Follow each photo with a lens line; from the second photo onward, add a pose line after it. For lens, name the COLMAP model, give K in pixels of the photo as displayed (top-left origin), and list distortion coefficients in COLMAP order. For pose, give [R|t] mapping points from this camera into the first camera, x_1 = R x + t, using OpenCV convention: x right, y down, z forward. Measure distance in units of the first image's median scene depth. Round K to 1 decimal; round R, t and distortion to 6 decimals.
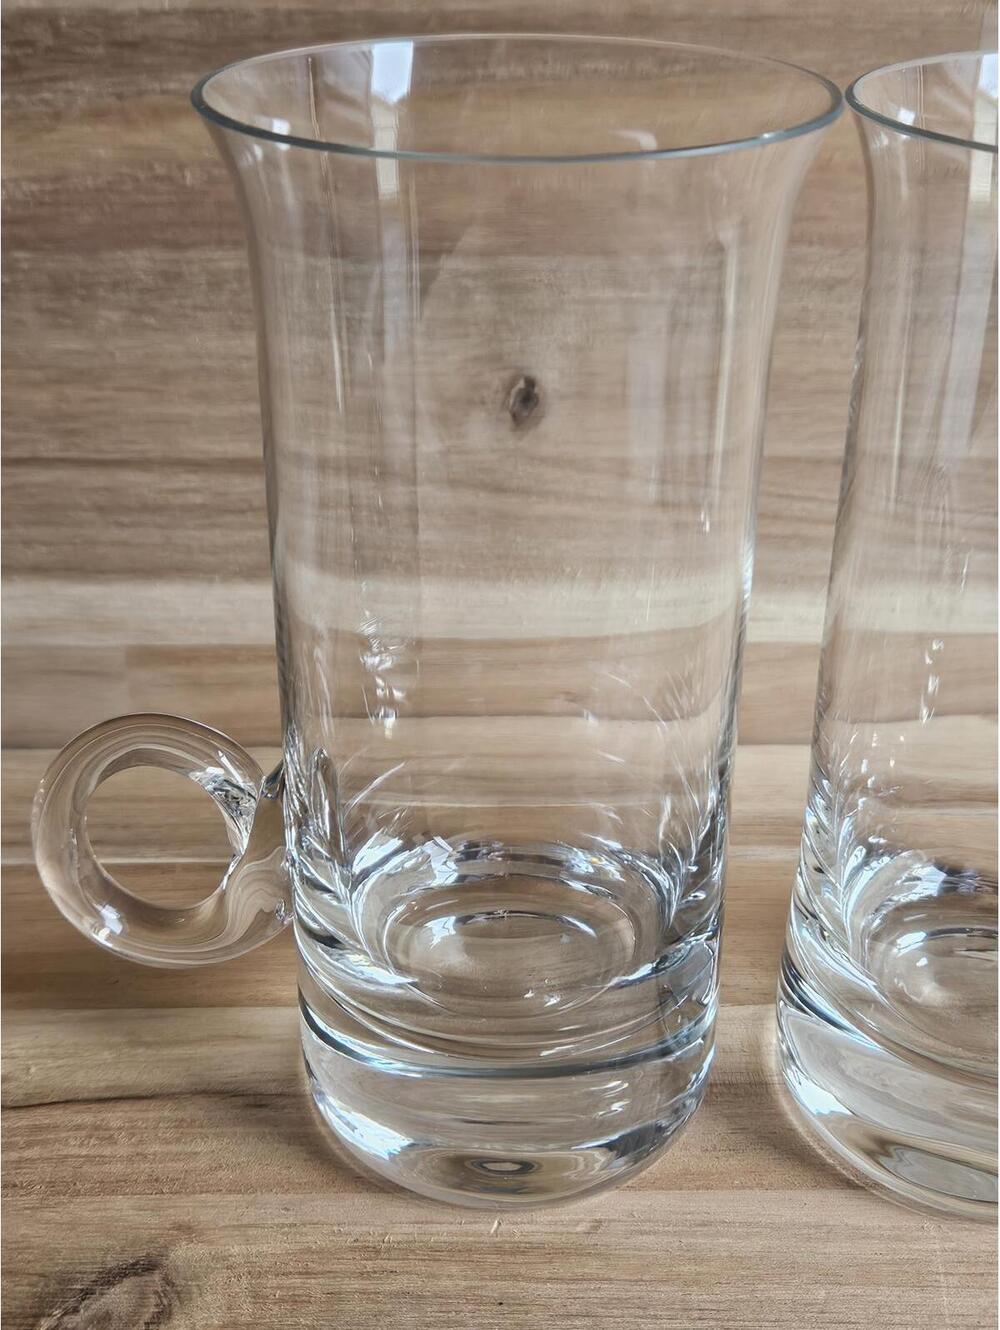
lens RADIAL K [[883.4, 0, 499.2], [0, 883.4, 672.8], [0, 0, 1]] dist [0.176881, -0.083398]
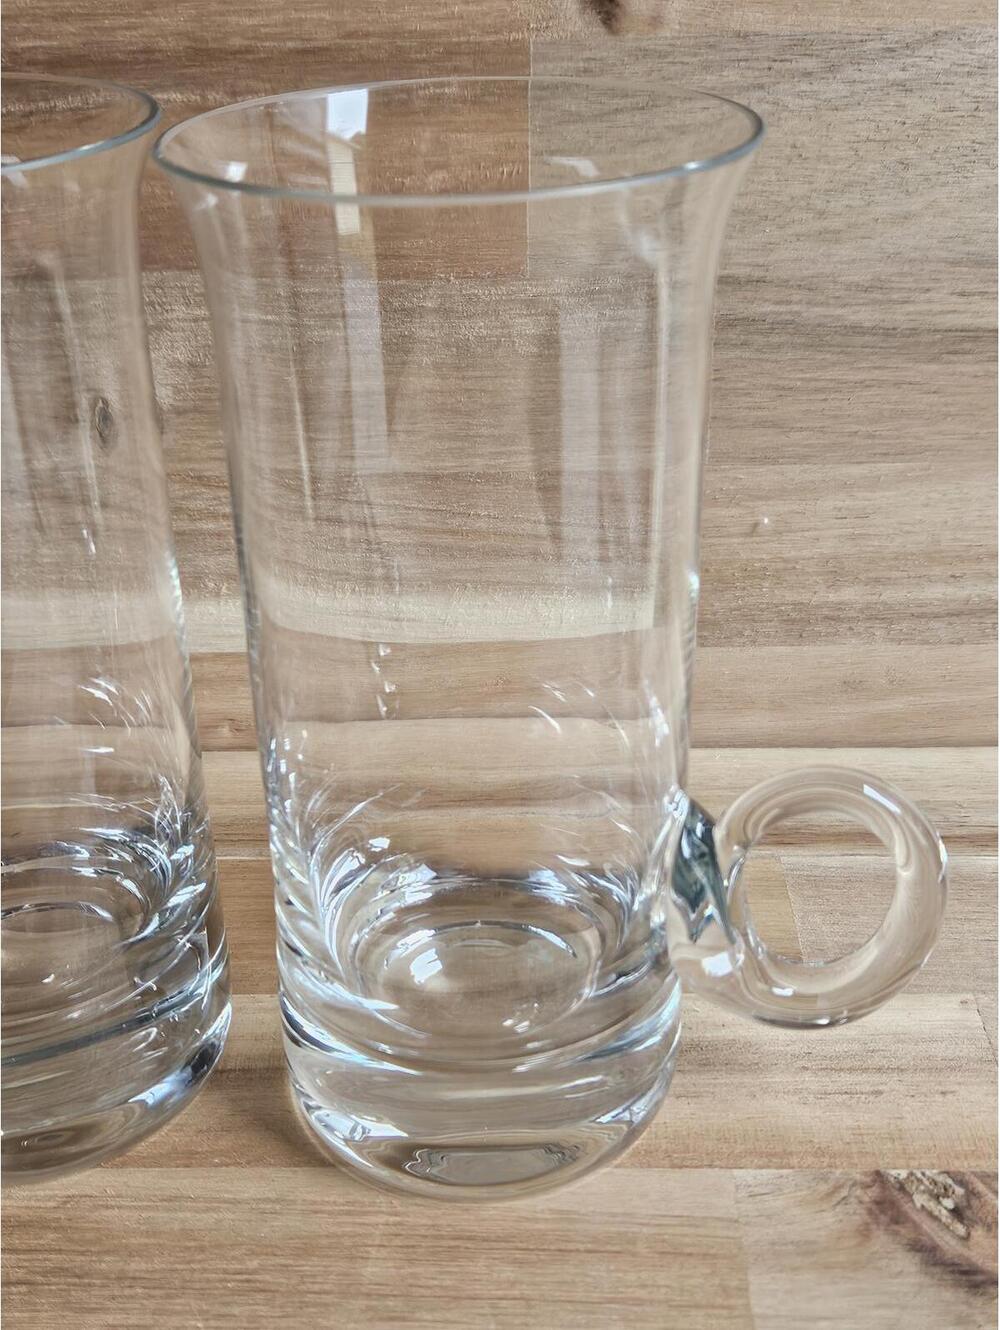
lens RADIAL K [[886.7, 0, 500.0], [0, 886.7, 665.0], [0, 0, 1]] dist [0.084082, -0.001270]
pose [[0.995837, 0.001263, -0.091143, 0.594213], [-0.002951, 0.999827, -0.018383, 0.003488], [0.091104, 0.018575, 0.995668, -0.012862]]
